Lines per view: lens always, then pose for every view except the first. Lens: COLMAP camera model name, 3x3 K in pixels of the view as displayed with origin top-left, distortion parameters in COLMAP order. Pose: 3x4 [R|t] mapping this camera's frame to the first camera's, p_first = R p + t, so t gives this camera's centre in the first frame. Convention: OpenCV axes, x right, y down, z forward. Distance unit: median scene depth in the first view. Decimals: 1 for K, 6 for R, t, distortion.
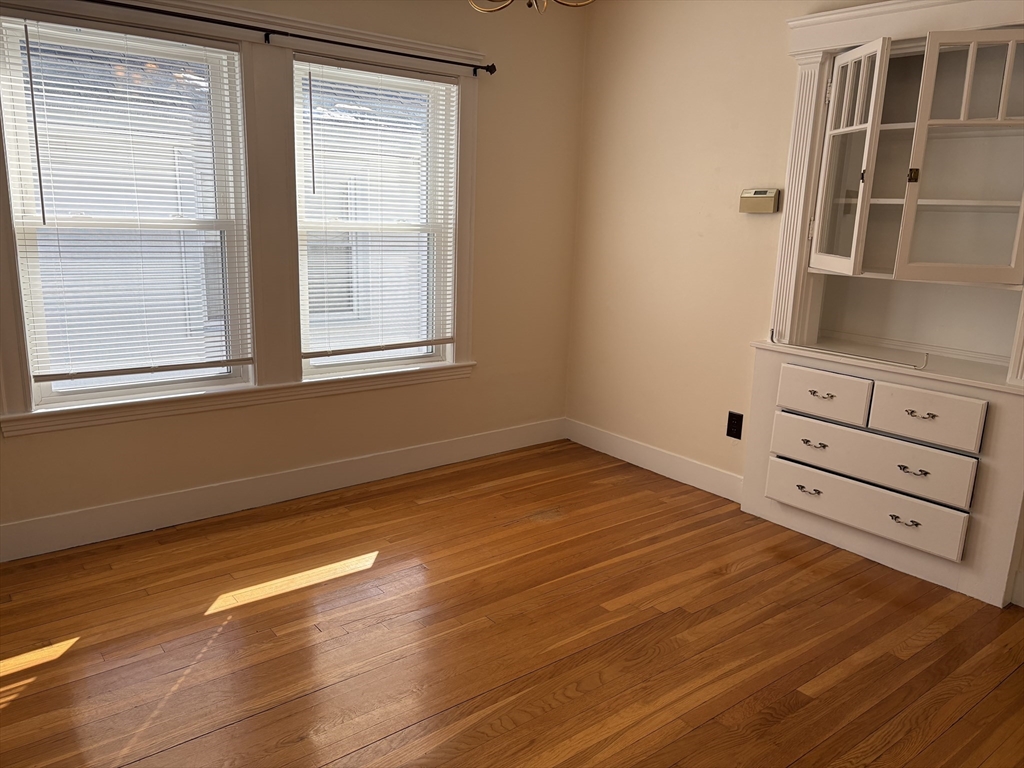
lens RADIAL K [[773.5, 0, 506.9], [0, 773.5, 378.9], [0, 0, 1]] dist [0.046022, -0.051170]
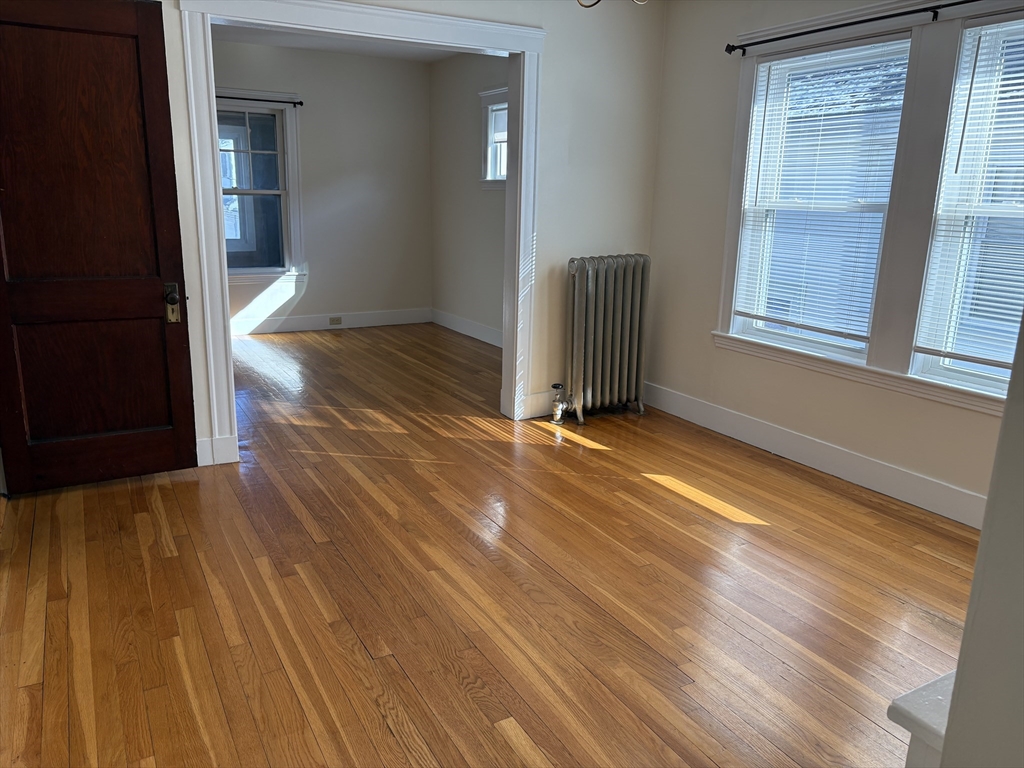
lens RADIAL K [[773.5, 0, 508.8], [0, 773.5, 376.3], [0, 0, 1]] dist [0.046022, -0.051170]
pose [[-0.152022, 0.196892, -0.968567, 0.787926], [-0.236506, 0.944242, 0.229068, -0.106281], [0.959664, 0.263895, -0.096979, 0.685470]]
